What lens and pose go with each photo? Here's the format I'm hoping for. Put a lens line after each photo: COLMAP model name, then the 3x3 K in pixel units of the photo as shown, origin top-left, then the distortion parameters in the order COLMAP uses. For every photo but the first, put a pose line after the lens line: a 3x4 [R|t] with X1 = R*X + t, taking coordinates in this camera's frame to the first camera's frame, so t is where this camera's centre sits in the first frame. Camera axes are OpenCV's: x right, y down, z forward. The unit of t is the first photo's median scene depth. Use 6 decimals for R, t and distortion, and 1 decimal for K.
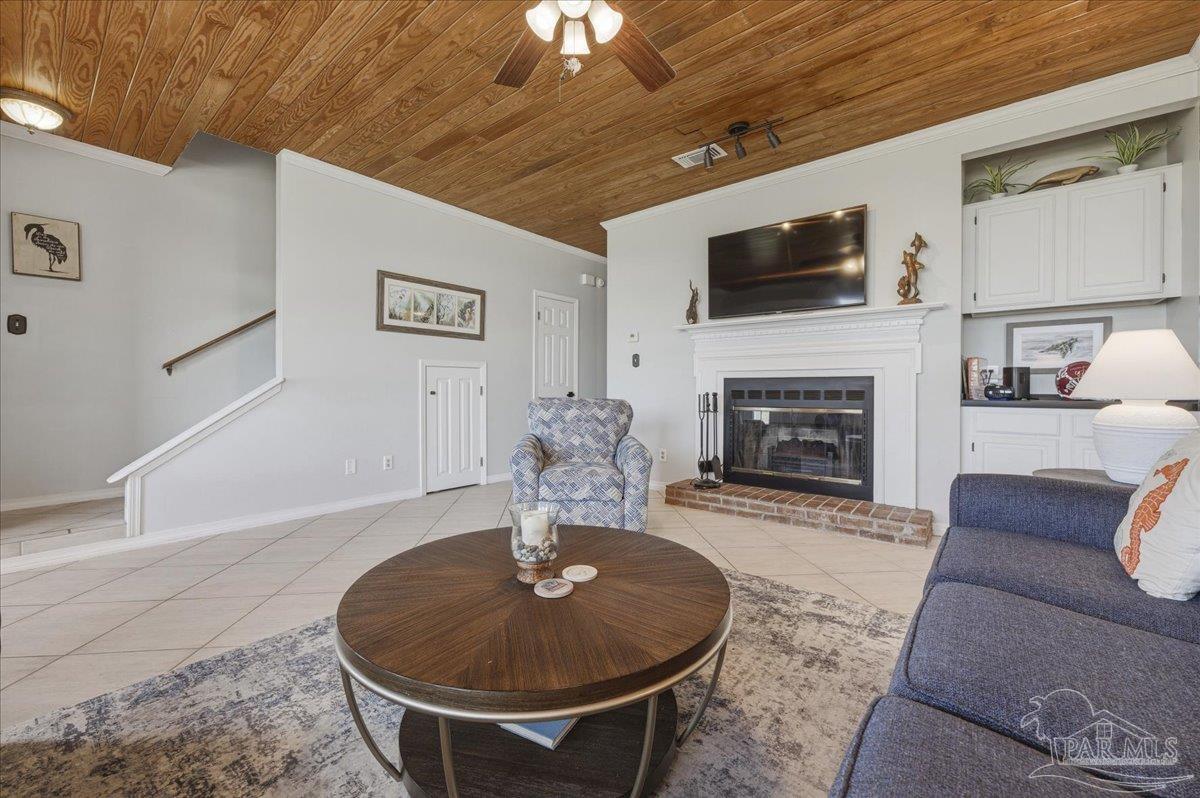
lens RADIAL K [[472.1, 0, 605.3], [0, 472.1, 392.6], [0, 0, 1]] dist [-0.005394, 0.002334]
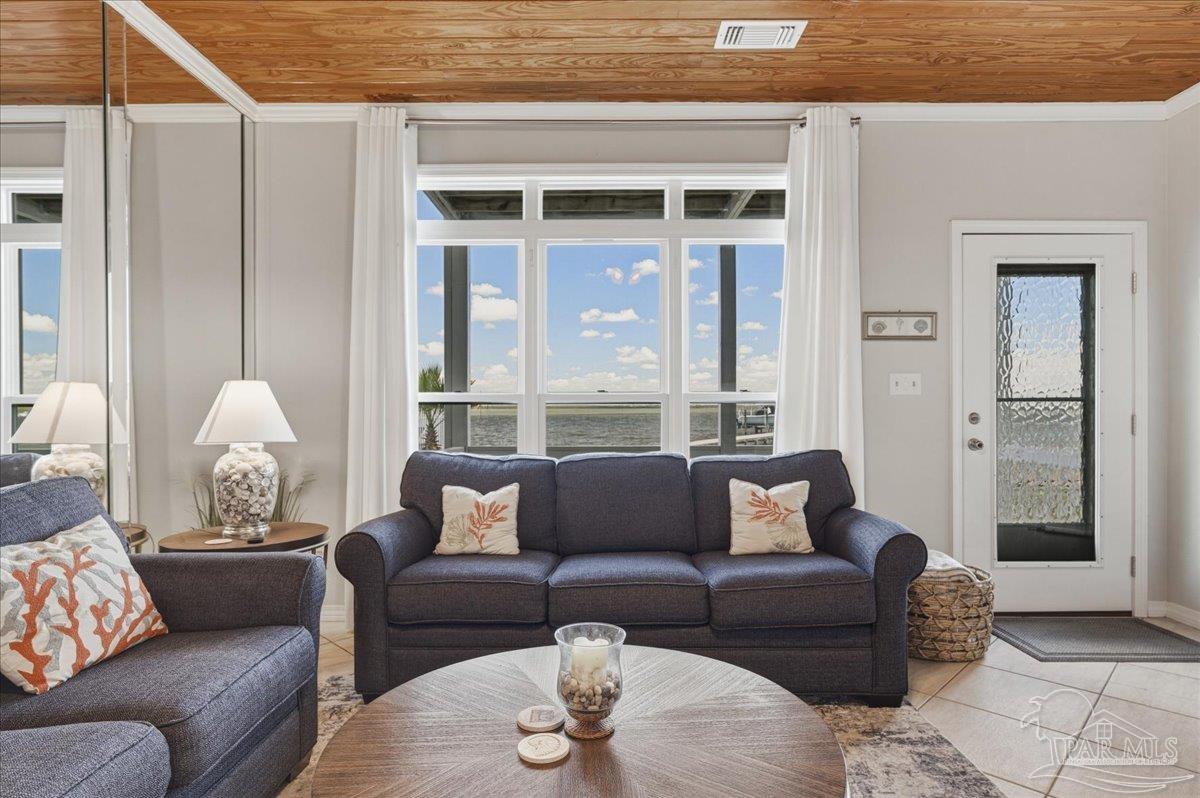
lens RADIAL K [[644.8, 0, 614.4], [0, 644.8, 412.9], [0, 0, 1]] dist [-0.014026, 0.006142]
pose [[-0.769719, 0.003143, -0.638375, 0.168445], [-0.003644, 0.999950, 0.009316, -0.041550], [0.638373, 0.009497, -0.769669, 0.659969]]
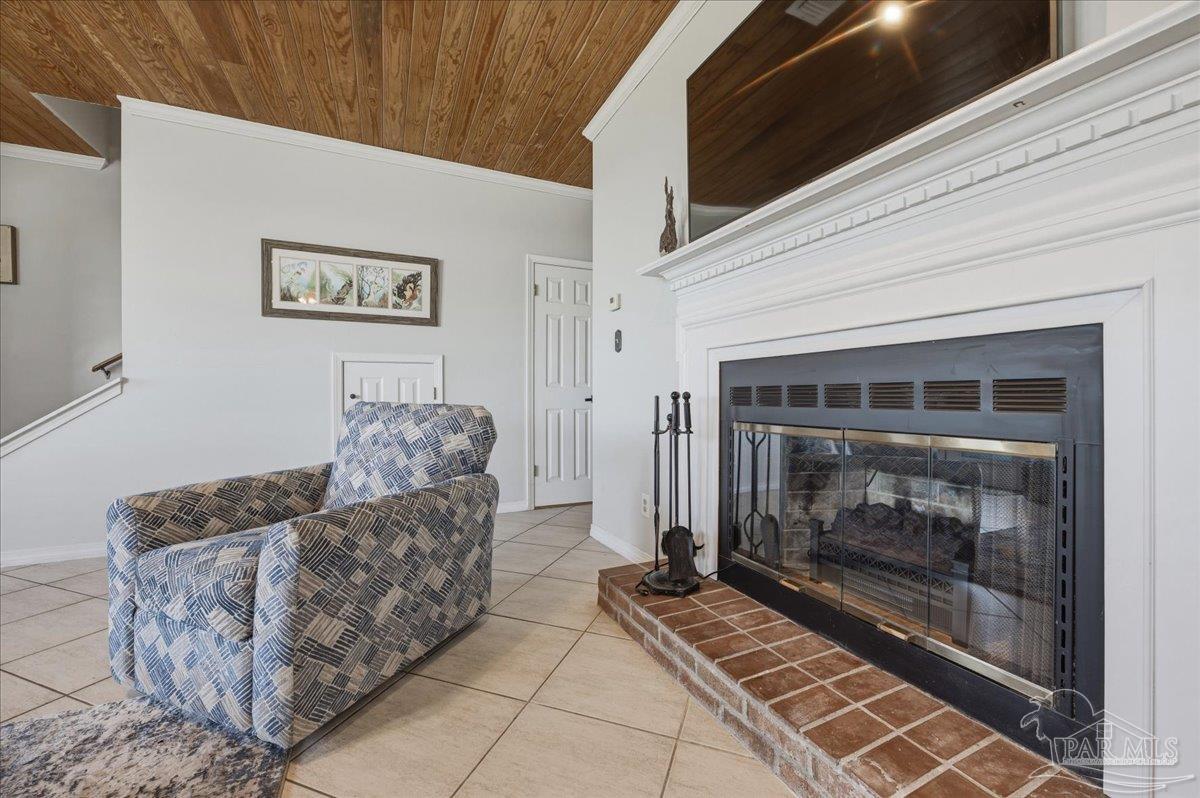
lens RADIAL K [[472.1, 0, 601.7], [0, 472.1, 395.8], [0, 0, 1]] dist [-0.005394, 0.002334]
pose [[0.902016, -0.004429, -0.431681, 0.402619], [0.001214, 0.999969, -0.007724, 0.008128], [0.431702, 0.006443, 0.901993, 0.595955]]
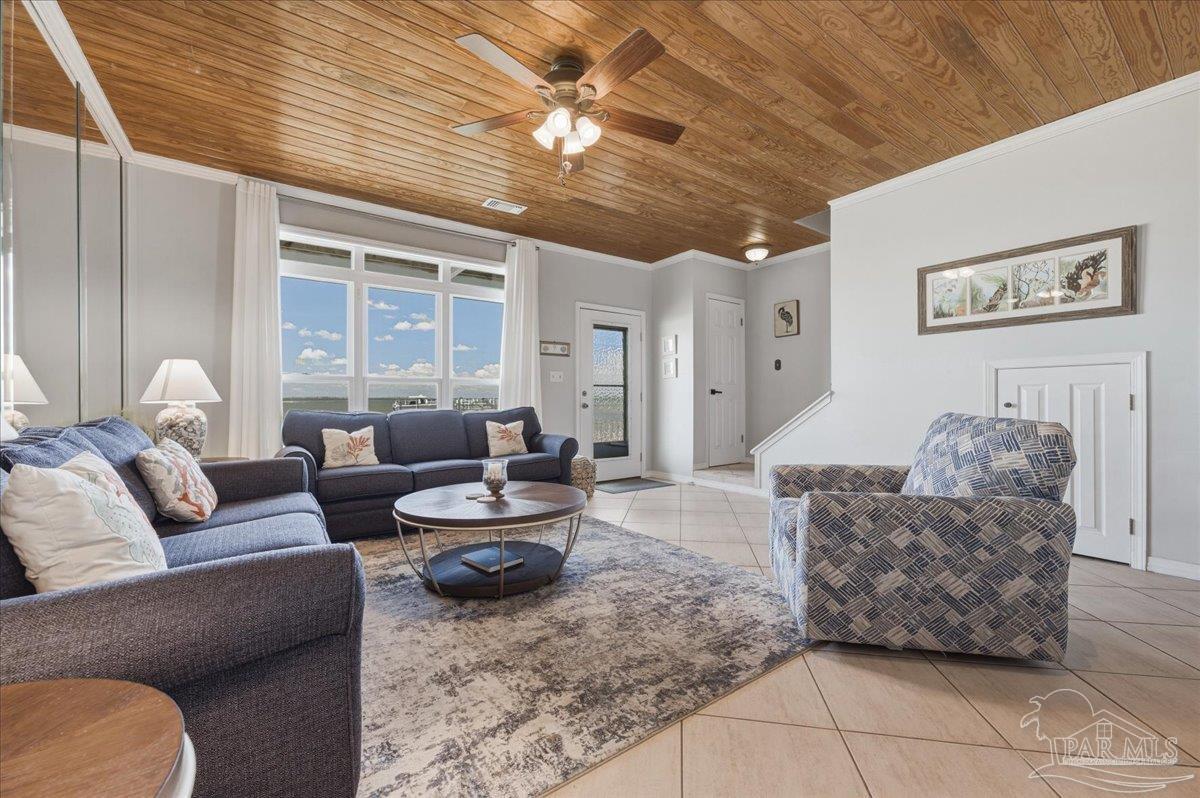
lens RADIAL K [[472.1, 0, 601.9], [0, 472.1, 398.7], [0, 0, 1]] dist [-0.005394, 0.002334]
pose [[-0.258190, -0.003760, -0.966087, 0.610616], [-0.004718, 0.999985, -0.002631, -0.005070], [0.966083, 0.003879, -0.258204, 0.714964]]
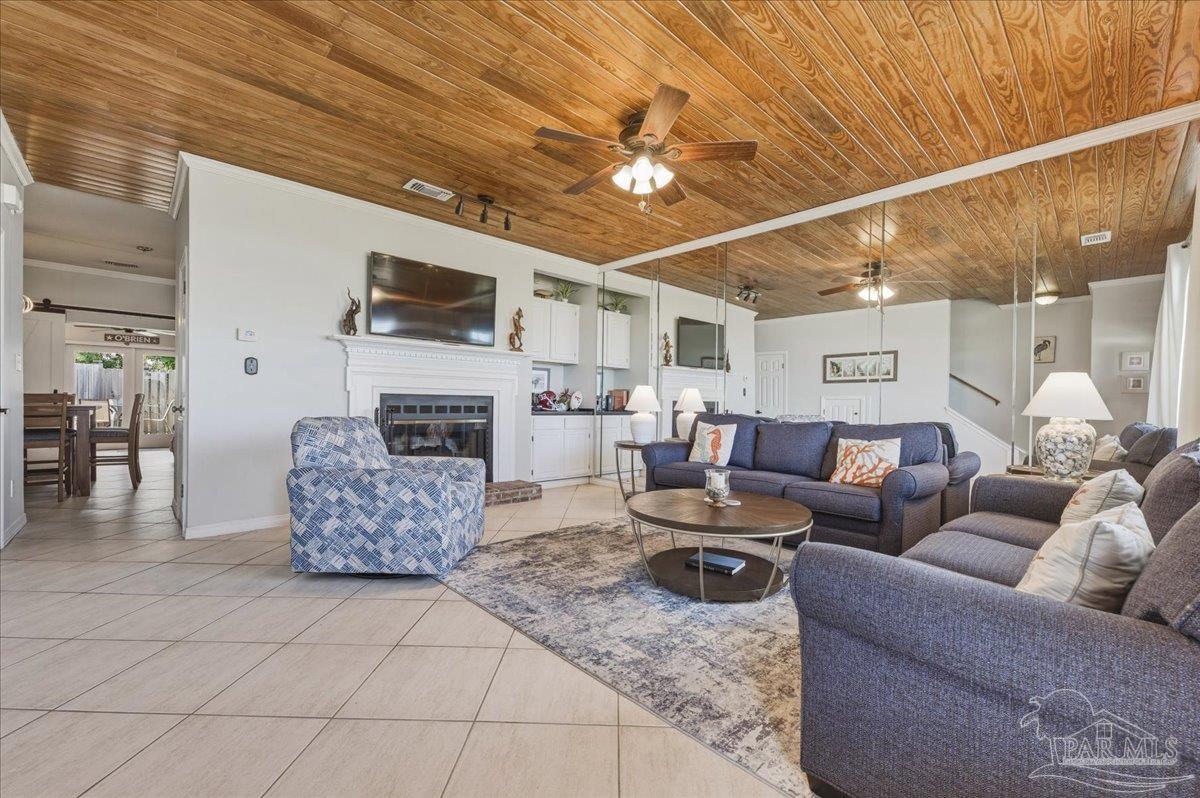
lens RADIAL K [[490.3, 0, 594.8], [0, 490.3, 410.0], [0, 0, 1]] dist [-0.014213, 0.005930]
pose [[0.135779, -0.012366, 0.990662, -0.840582], [-0.007898, 0.999877, 0.013564, -0.014292], [-0.990708, -0.009666, 0.135665, 0.455074]]
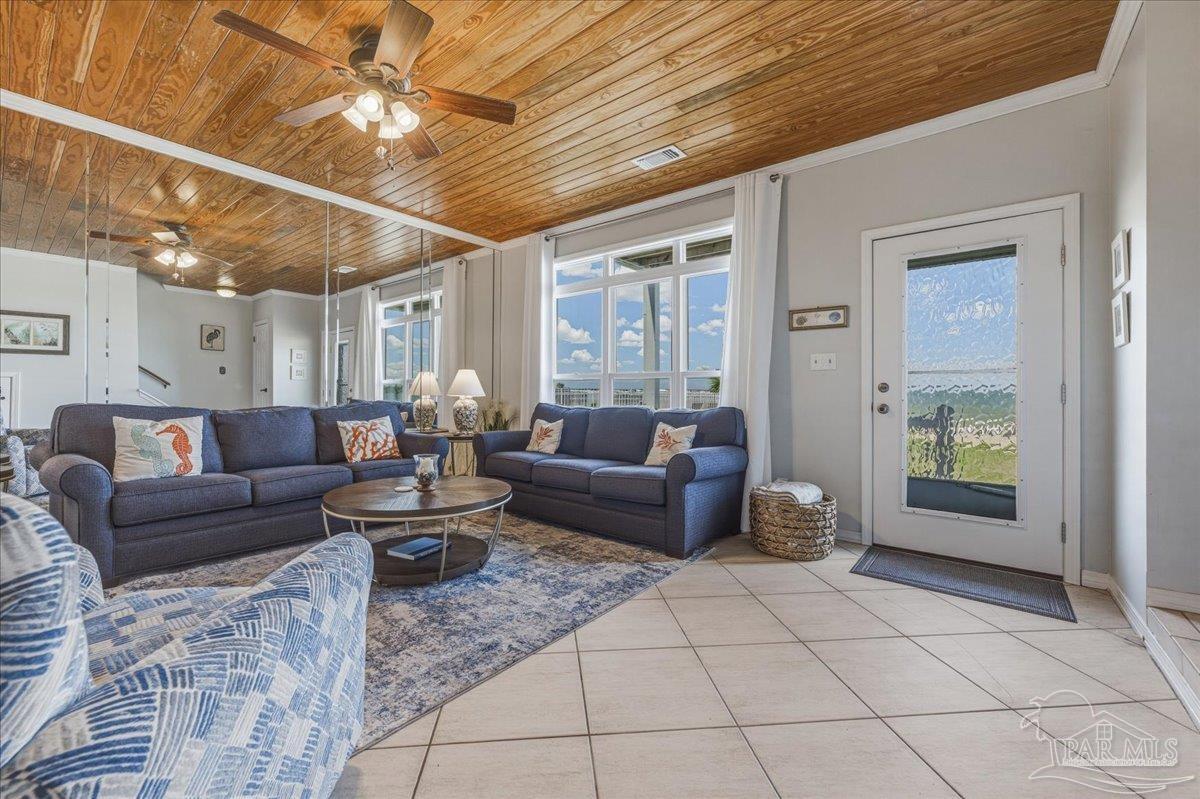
lens RADIAL K [[490.3, 0, 599.0], [0, 490.3, 388.9], [0, 0, 1]] dist [-0.014213, 0.005930]
pose [[-0.999919, -0.007338, -0.010429, -0.323369], [-0.007346, 0.999973, 0.000730, -0.020932], [0.010423, 0.000807, -0.999945, 1.157693]]
